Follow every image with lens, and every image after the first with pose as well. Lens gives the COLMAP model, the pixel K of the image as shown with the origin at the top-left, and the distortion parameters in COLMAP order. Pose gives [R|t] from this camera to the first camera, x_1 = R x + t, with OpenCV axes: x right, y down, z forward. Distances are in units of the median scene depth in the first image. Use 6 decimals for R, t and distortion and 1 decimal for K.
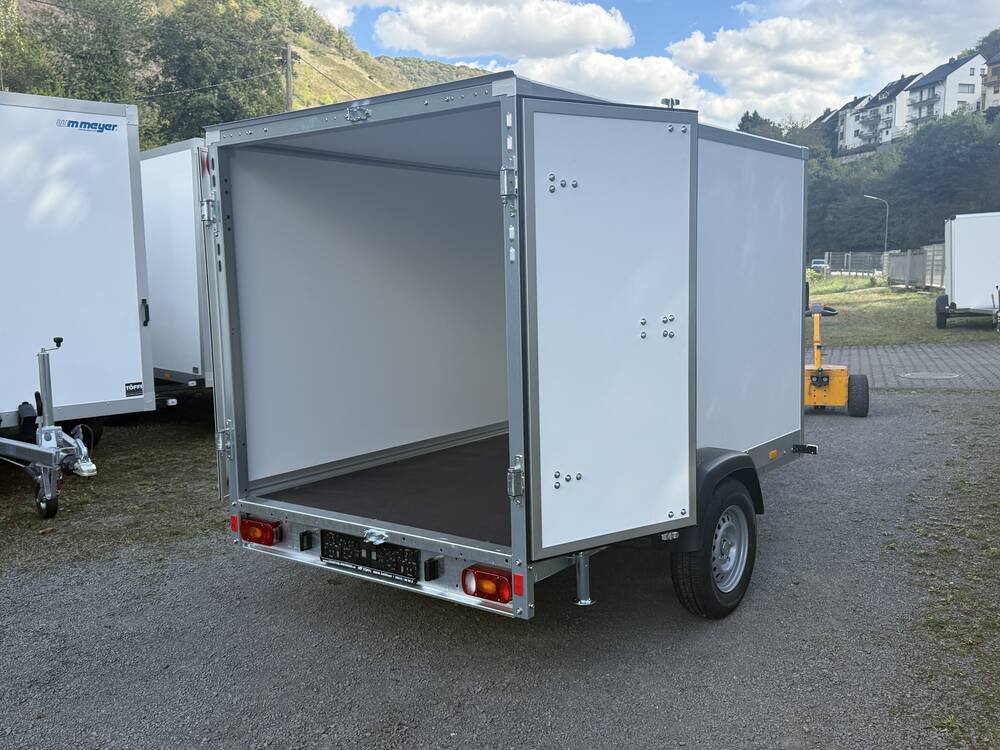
lens RADIAL K [[930.7, 0, 500.0], [0, 930.7, 375.0], [0, 0, 1]] dist [0.086364, -0.157406]
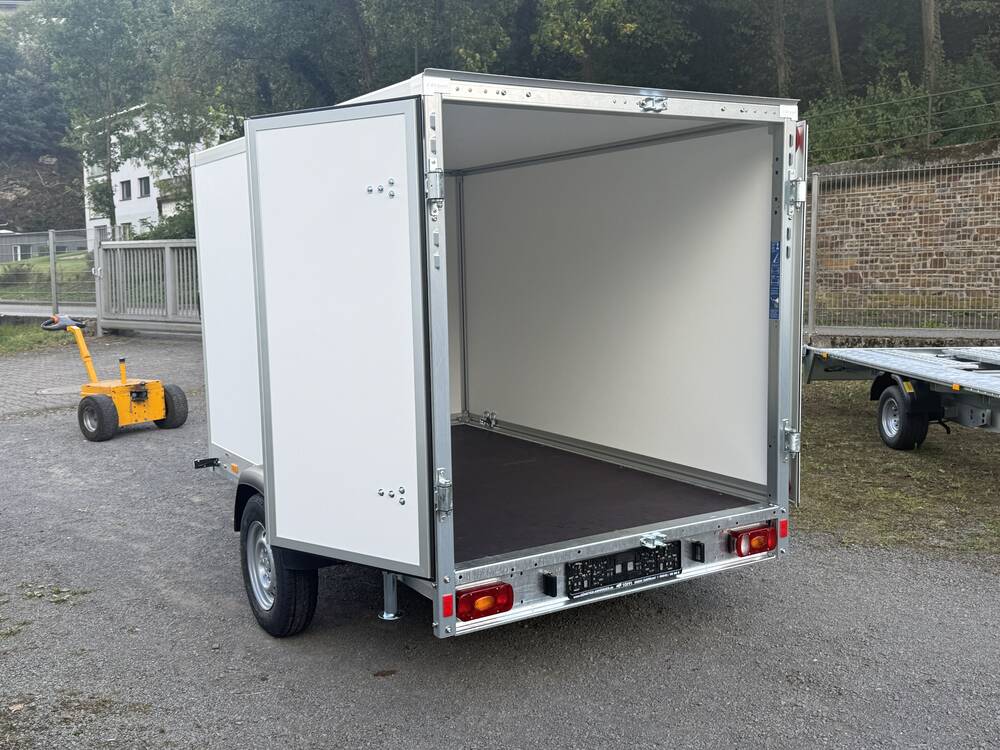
lens RADIAL K [[992.2, 0, 500.0], [0, 992.2, 375.0], [0, 0, 1]] dist [0.246059, -0.586072]
pose [[0.351403, -0.092413, 0.931652, -0.581577], [0.110917, 0.992218, 0.056585, -0.039364], [-0.929631, 0.083452, 0.358918, 0.379214]]
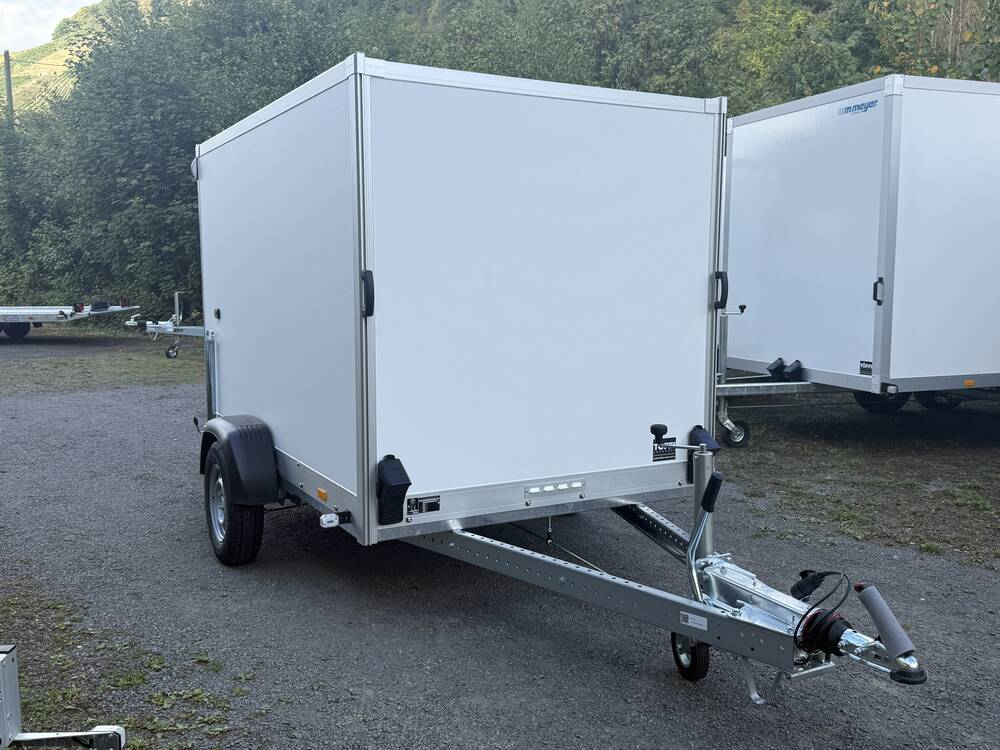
lens RADIAL K [[930.7, 0, 500.0], [0, 930.7, 375.0], [0, 0, 1]] dist [0.086364, -0.157406]
pose [[-0.401179, 0.122242, -0.907806, 0.620339], [-0.092822, 0.980529, 0.173055, -0.105585], [0.911285, 0.153690, -0.382021, 0.959731]]
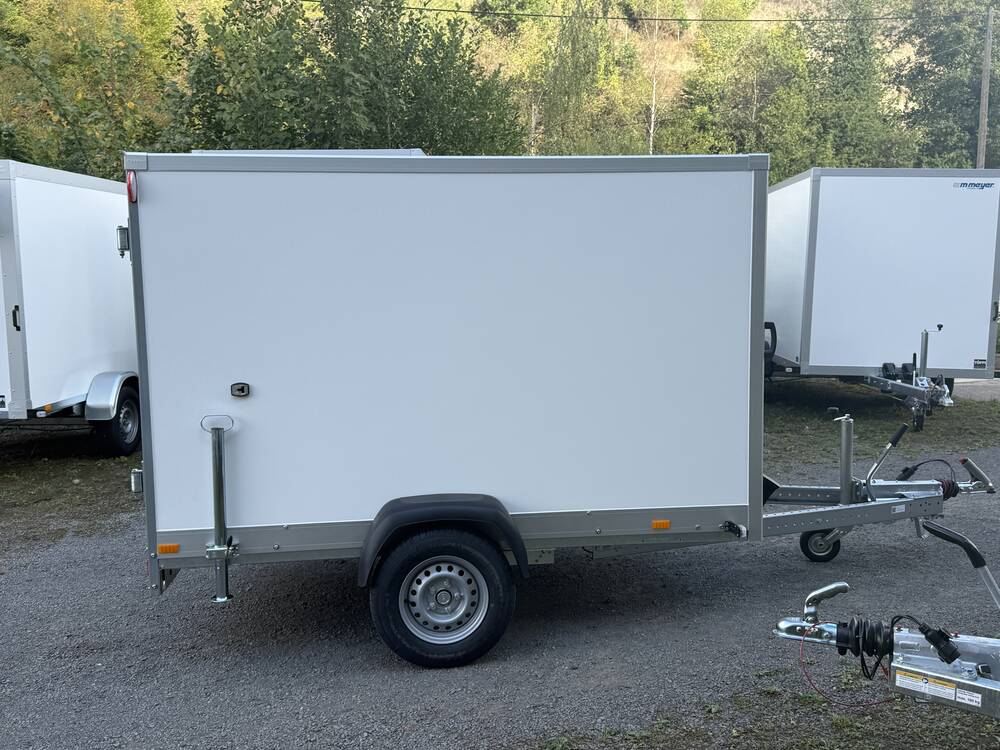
lens RADIAL K [[954.8, 0, 496.0], [0, 954.8, 379.0], [0, 0, 1]] dist [0.086774, -0.155530]
pose [[0.696248, 0.090059, -0.712129, 0.539531], [-0.080308, 0.995643, 0.047396, -0.051393], [0.713295, 0.024190, 0.700447, 0.191531]]
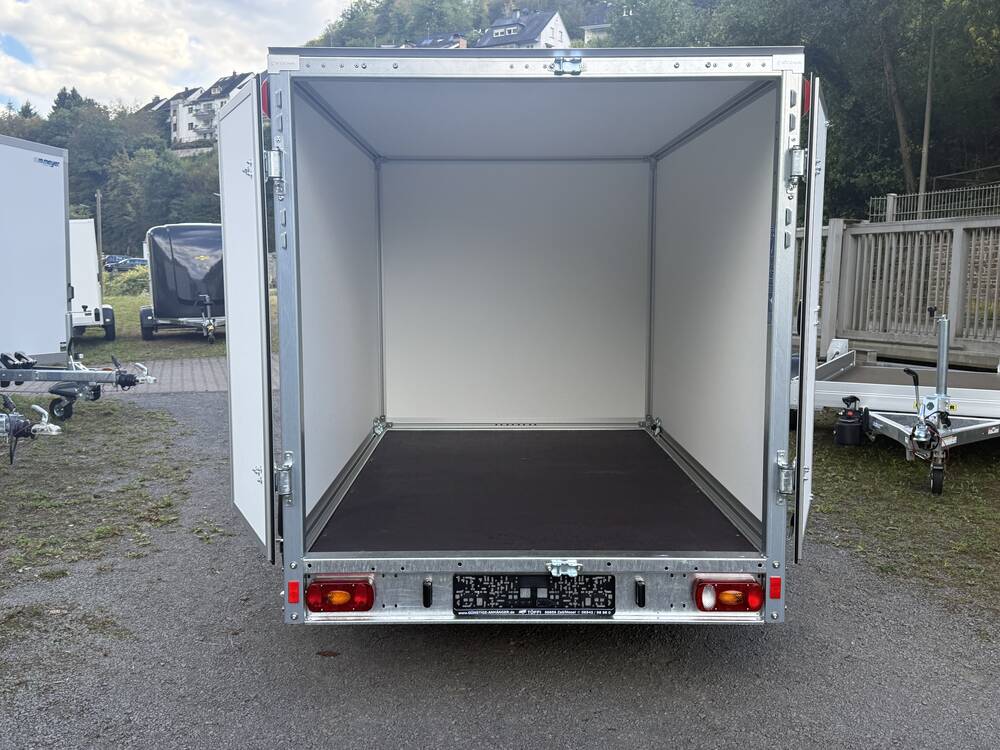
lens RADIAL K [[992.2, 0, 500.0], [0, 992.2, 375.0], [0, 0, 1]] dist [0.246059, -0.586072]
pose [[0.789534, -0.043285, 0.612179, -0.369082], [0.048177, 0.998803, 0.008487, -0.007861], [-0.611814, 0.022792, 0.790674, 0.152190]]
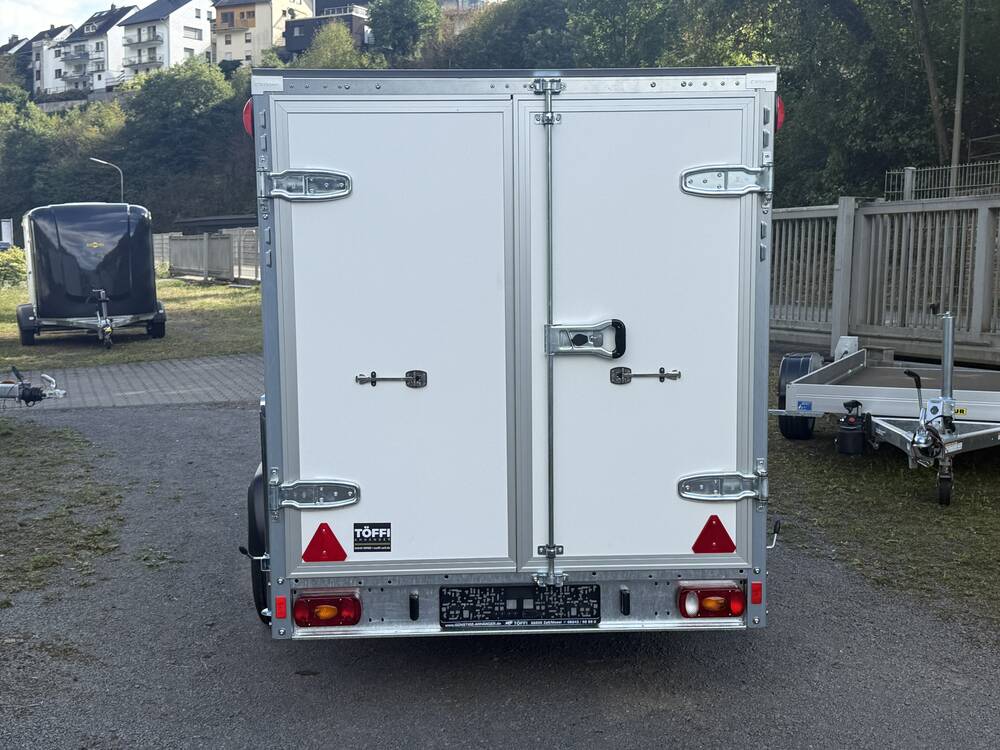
lens RADIAL K [[1245.2, 0, 502.1], [0, 1245.2, 394.0], [0, 0, 1]] dist [0.123308, -0.238988]
pose [[0.763834, -0.060432, 0.642578, -0.446285], [0.061253, 0.997901, 0.021037, -0.011081], [-0.642500, 0.023291, 0.765932, 0.075107]]
